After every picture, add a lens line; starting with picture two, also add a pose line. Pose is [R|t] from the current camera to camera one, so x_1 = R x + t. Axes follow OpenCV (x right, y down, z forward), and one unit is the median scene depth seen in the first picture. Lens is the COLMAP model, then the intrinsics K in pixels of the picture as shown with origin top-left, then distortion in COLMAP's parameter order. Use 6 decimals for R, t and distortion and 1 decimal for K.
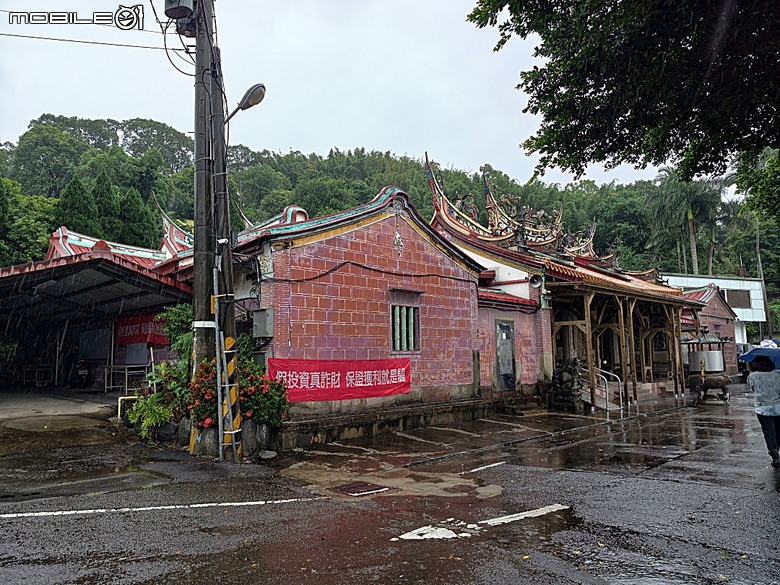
lens RADIAL K [[550.4, 0, 390.0], [0, 550.4, 292.5], [0, 0, 1]] dist [0.007205, -0.003589]
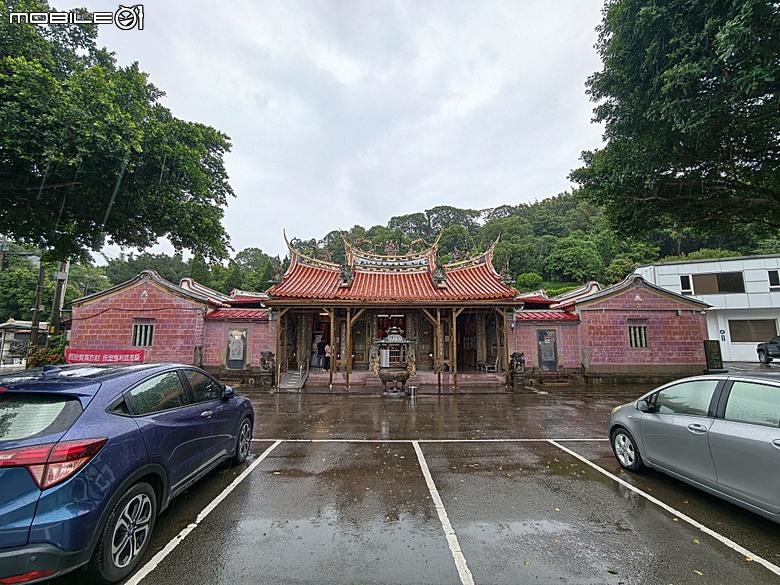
lens RADIAL K [[349.2, 0, 396.1], [0, 349.2, 279.4], [0, 0, 1]] dist [-0.000495, 0.000657]
pose [[0.710727, -0.108498, -0.695050, 1.499230], [0.073787, 0.994082, -0.079725, 0.025403], [0.699587, 0.005377, 0.714527, 0.632954]]
